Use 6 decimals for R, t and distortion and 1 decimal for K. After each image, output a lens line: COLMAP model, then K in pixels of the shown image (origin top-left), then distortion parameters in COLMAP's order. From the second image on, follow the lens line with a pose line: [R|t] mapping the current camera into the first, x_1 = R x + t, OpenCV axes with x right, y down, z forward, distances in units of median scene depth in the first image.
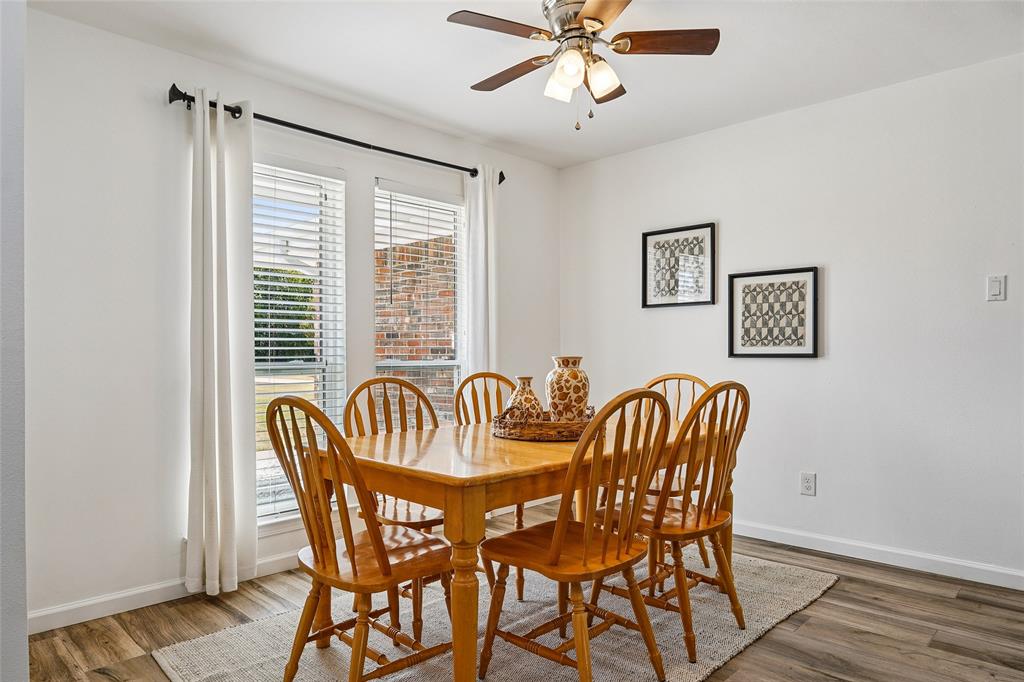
lens RADIAL K [[643.4, 0, 507.4], [0, 643.4, 355.2], [0, 0, 1]] dist [-0.024608, 0.000073]
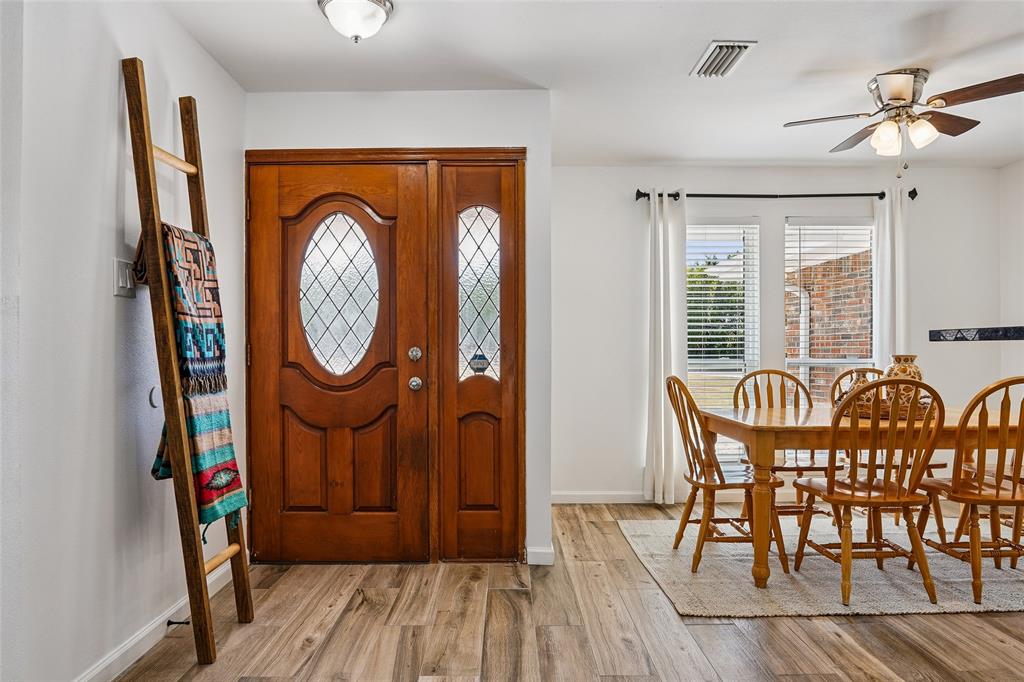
lens RADIAL K [[643.4, 0, 507.4], [0, 643.4, 355.2], [0, 0, 1]] dist [-0.024608, 0.000073]
pose [[0.703677, 0.003312, -0.710513, 0.404617], [-0.003374, 0.999993, 0.001319, 0.003292], [0.710512, 0.001469, 0.703683, -0.392375]]
